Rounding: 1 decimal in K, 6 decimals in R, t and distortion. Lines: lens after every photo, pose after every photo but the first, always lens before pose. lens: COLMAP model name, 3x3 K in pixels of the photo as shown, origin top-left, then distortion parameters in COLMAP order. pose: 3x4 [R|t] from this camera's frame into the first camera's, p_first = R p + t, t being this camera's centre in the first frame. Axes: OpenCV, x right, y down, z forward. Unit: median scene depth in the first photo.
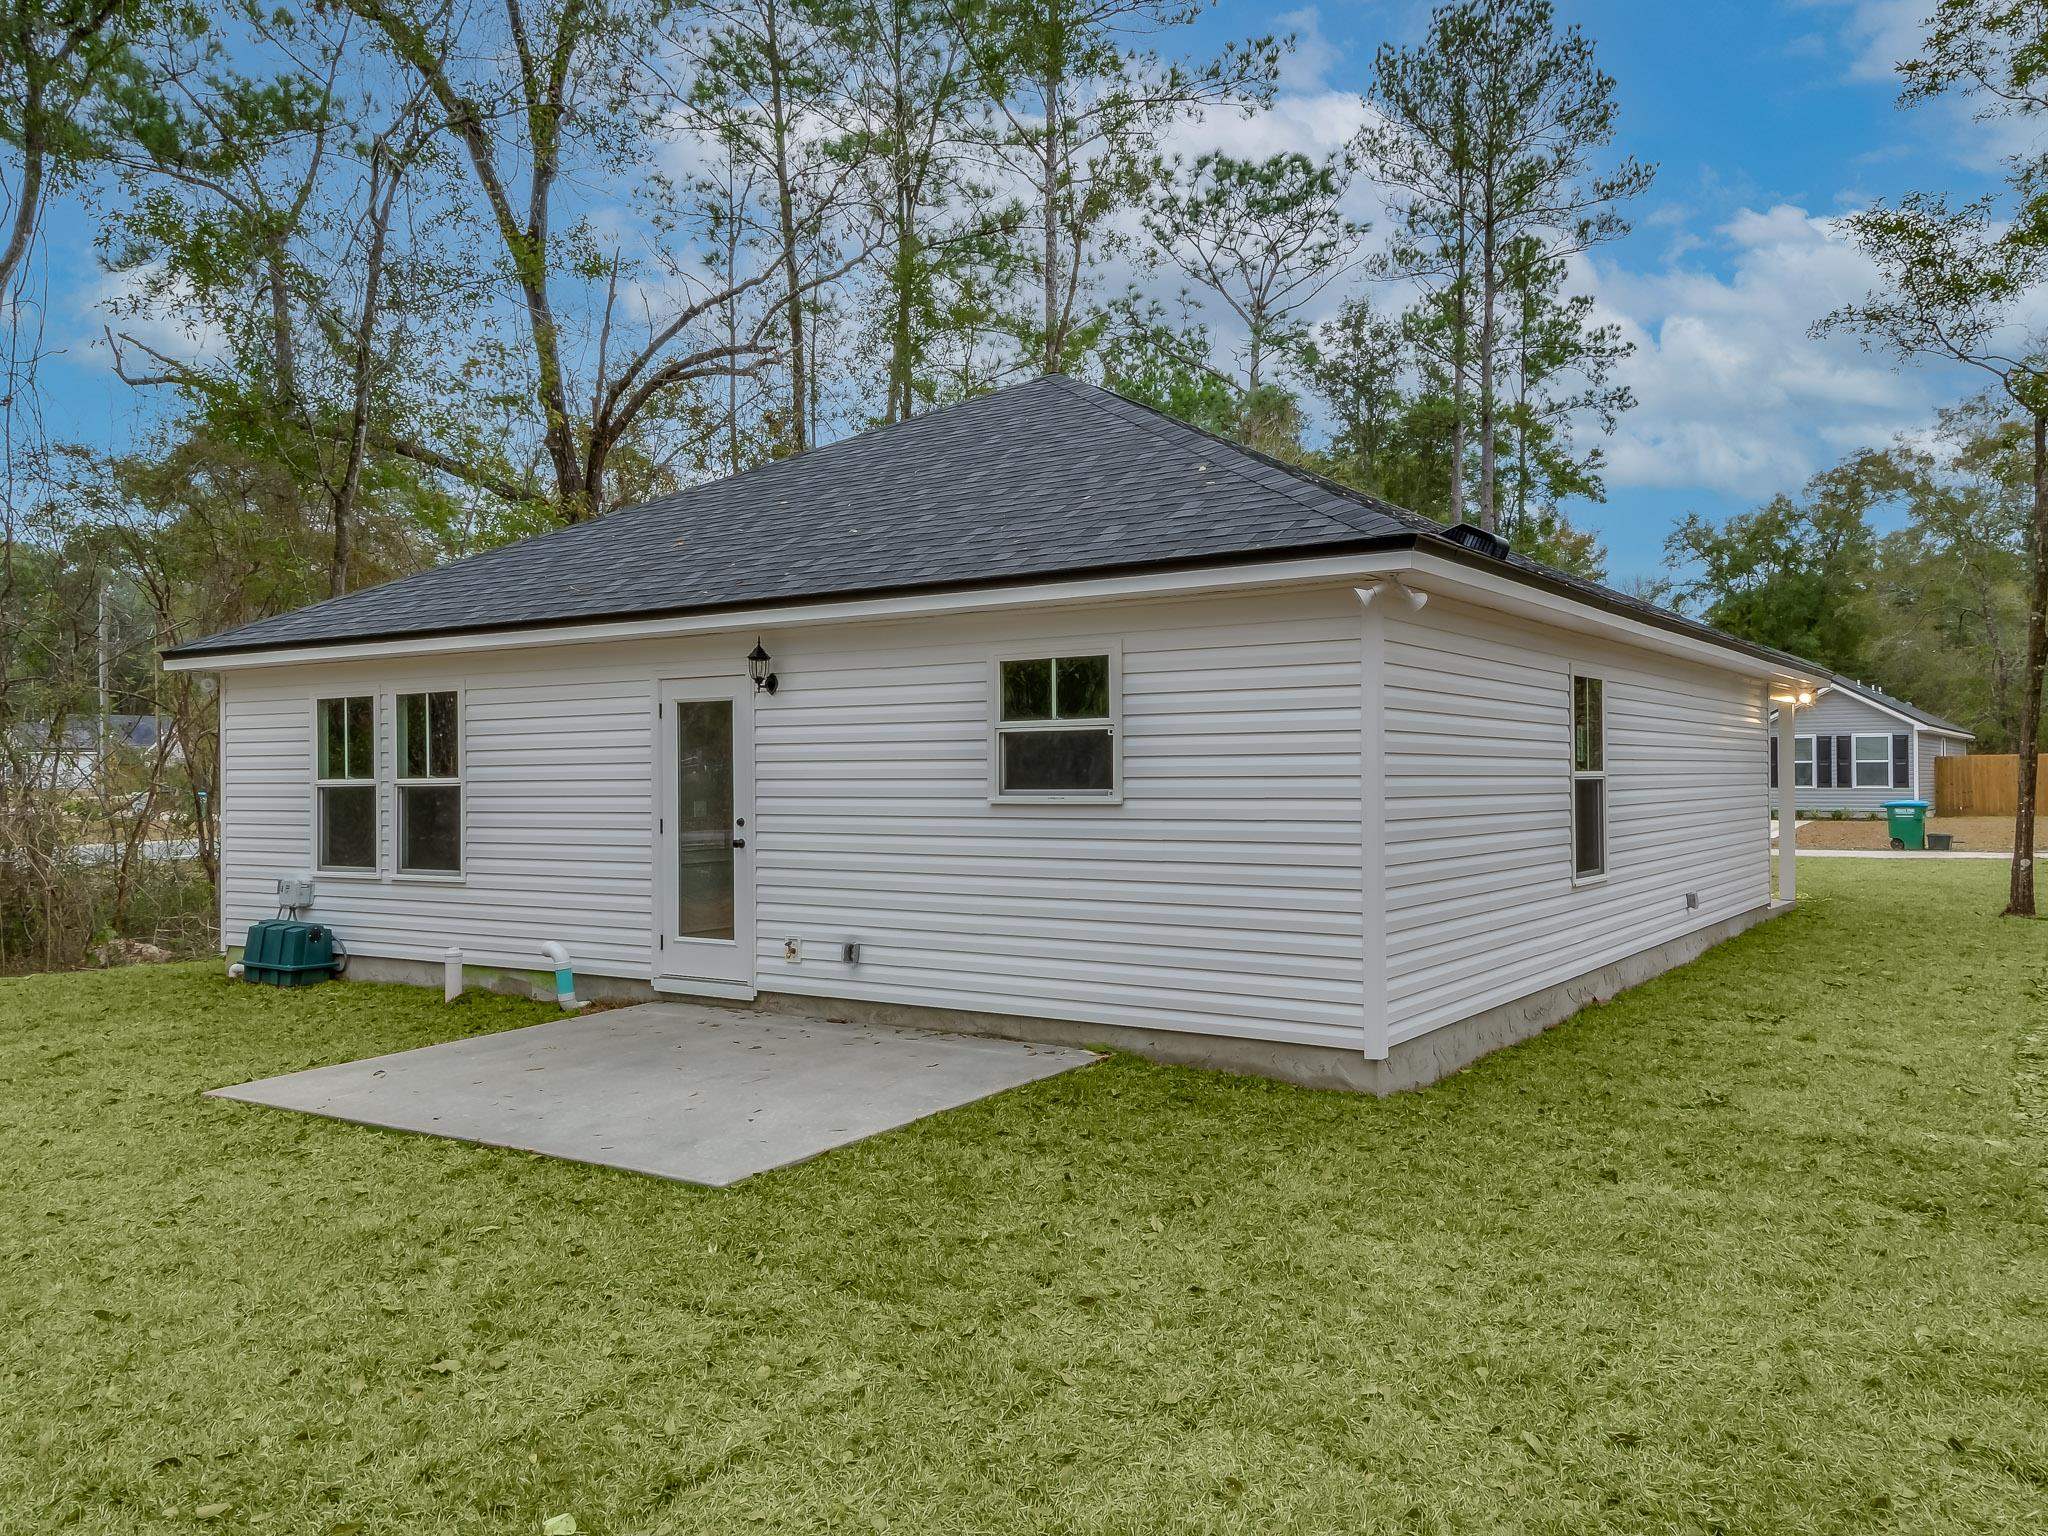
lens RADIAL K [[1590.7, 0, 1027.7], [0, 1590.7, 765.9], [0, 0, 1]] dist [0.081300, -0.002144]
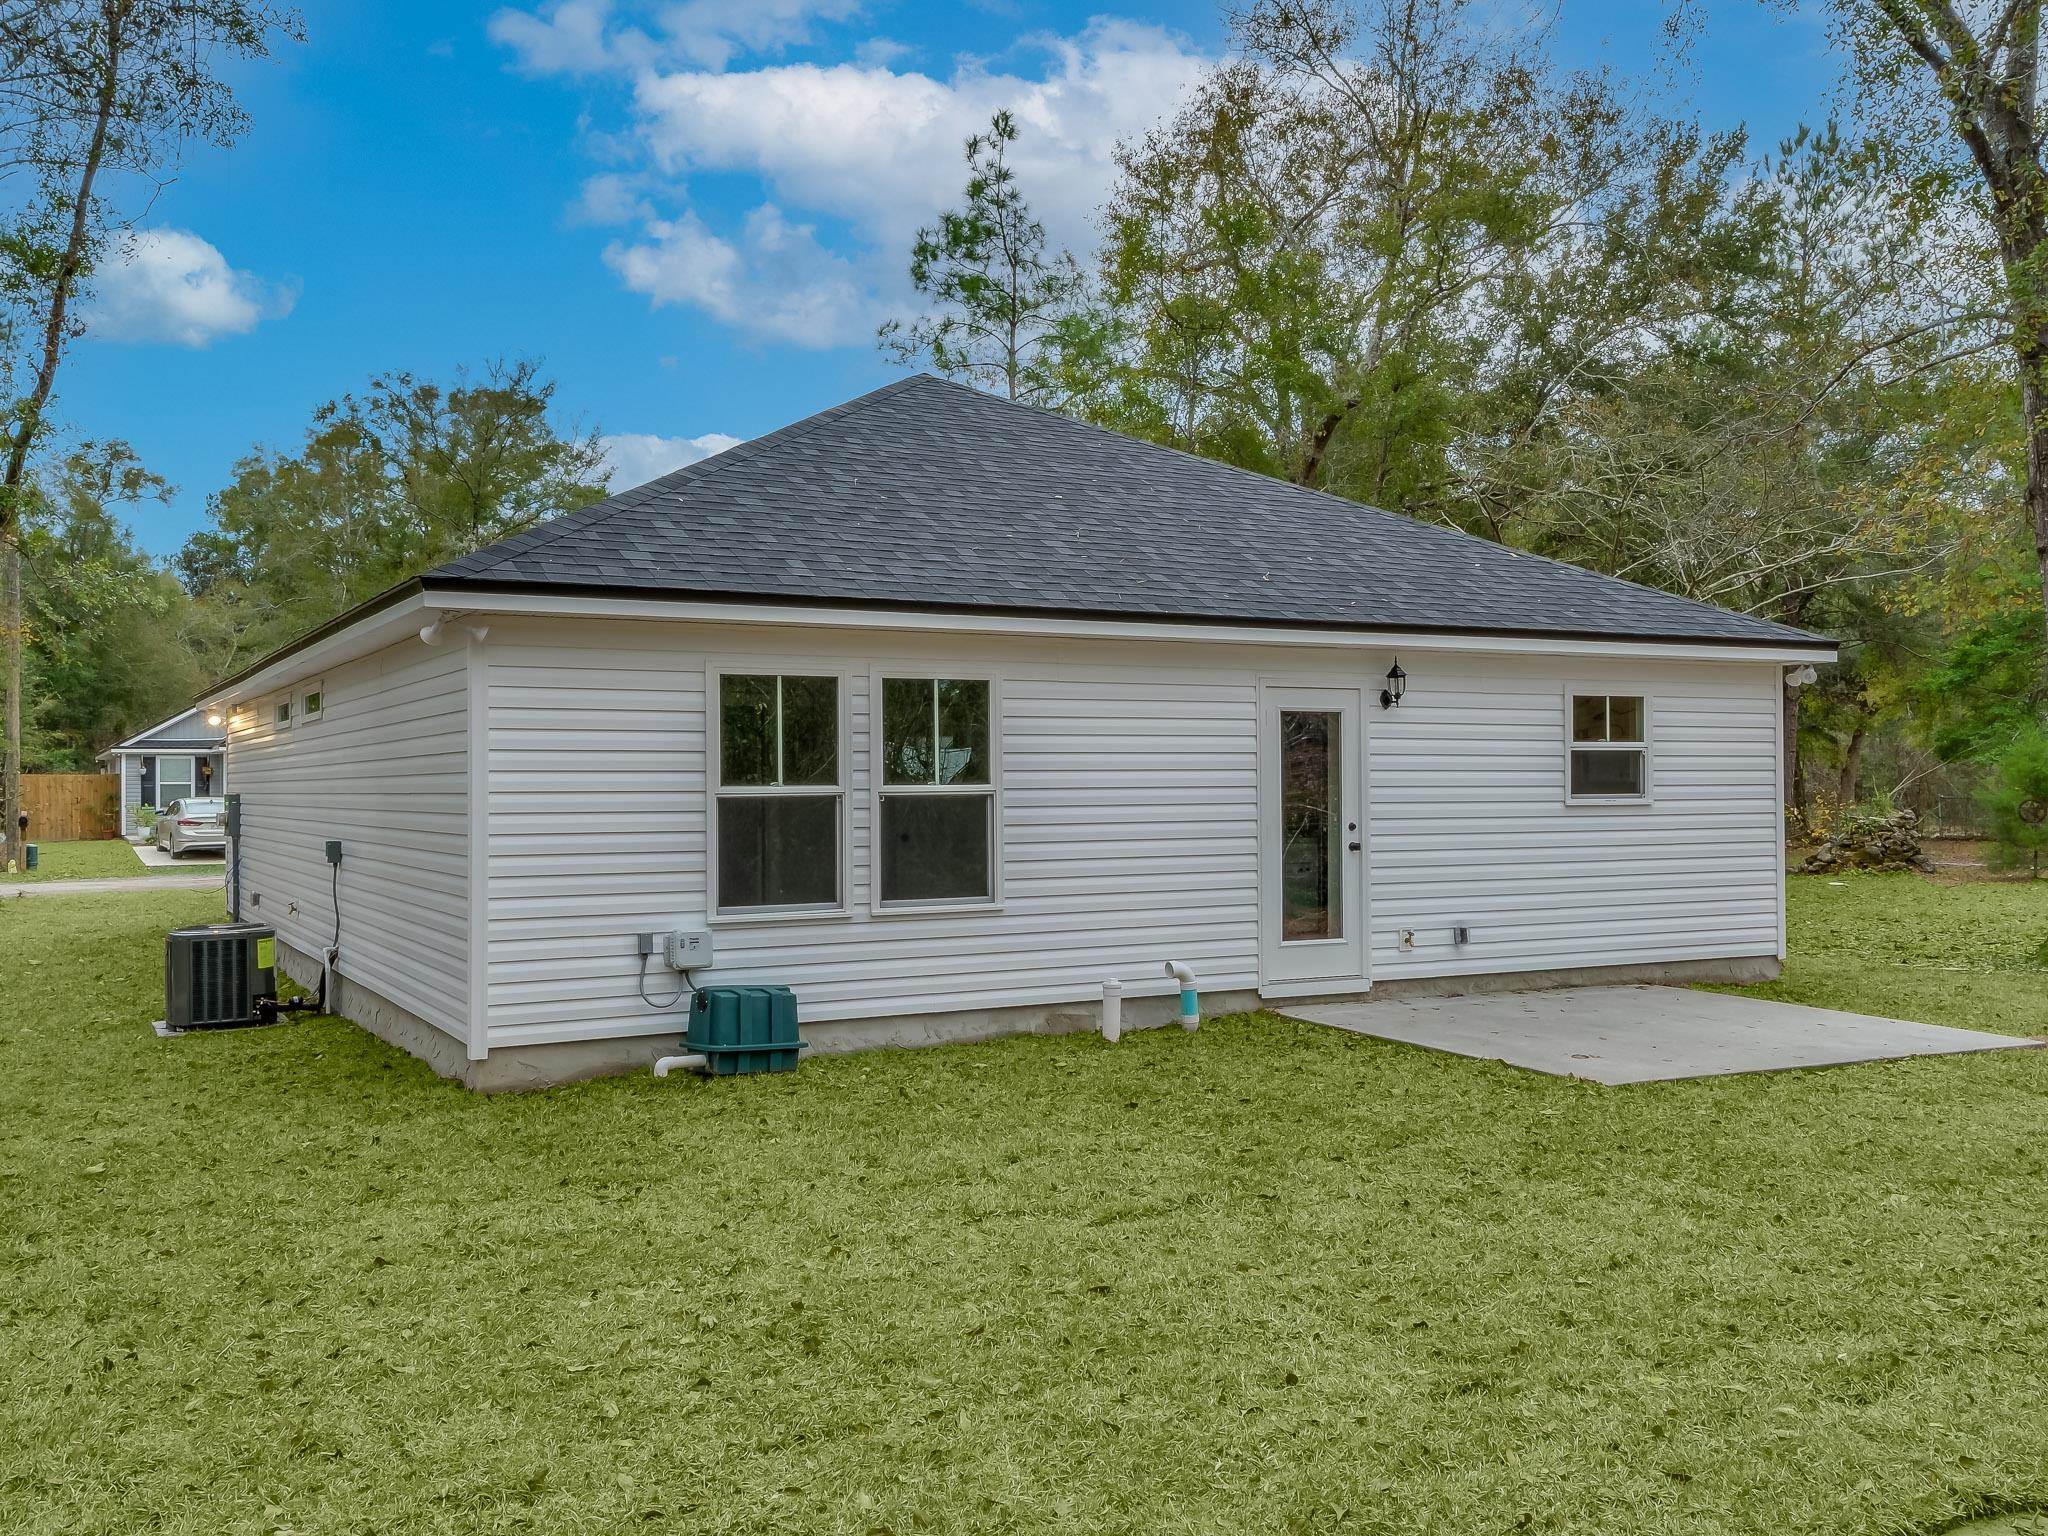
lens RADIAL K [[1809.0, 0, 1019.5], [0, 1809.0, 771.7], [0, 0, 1]] dist [0.054611, 0.004154]
pose [[0.452500, 0.012091, 0.891682, -1.200354], [-0.002642, 0.999922, -0.012218, 0.012374], [-0.891760, 0.003173, 0.452497, 0.572404]]
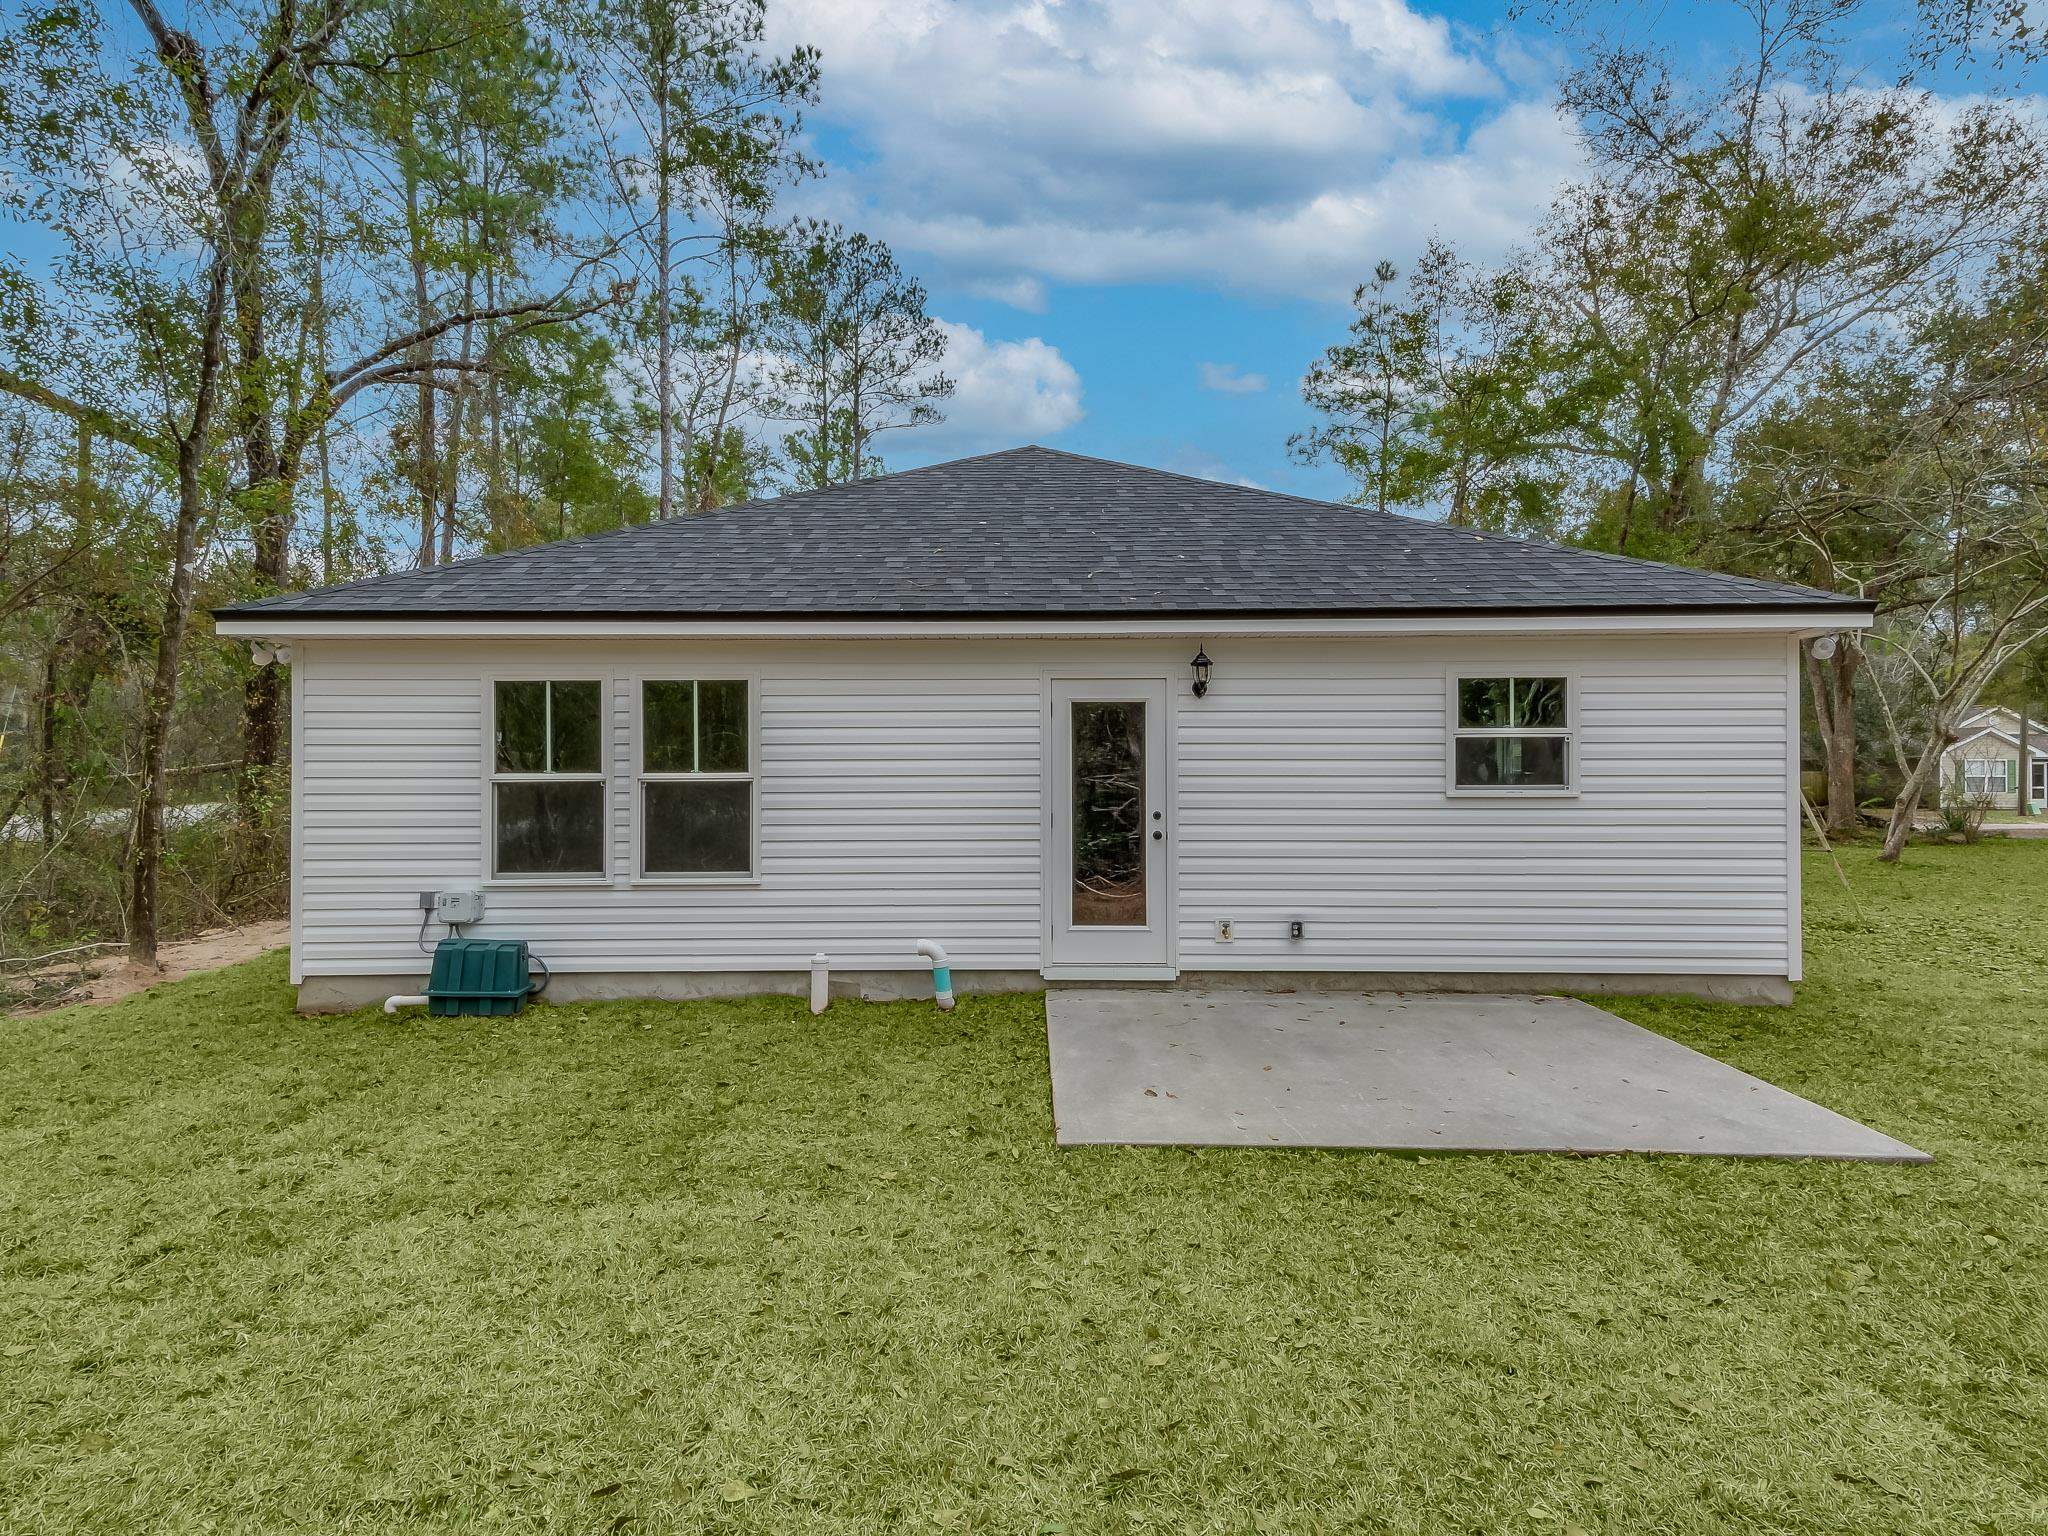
lens RADIAL K [[1117.8, 0, 1022.1], [0, 1117.8, 766.4], [0, 0, 1]] dist [0.040151, -0.000702]
pose [[0.830370, 0.011201, 0.557099, -0.595472], [-0.007537, 0.999932, -0.008871, 0.008514], [-0.557161, 0.003167, 0.830399, 0.373968]]
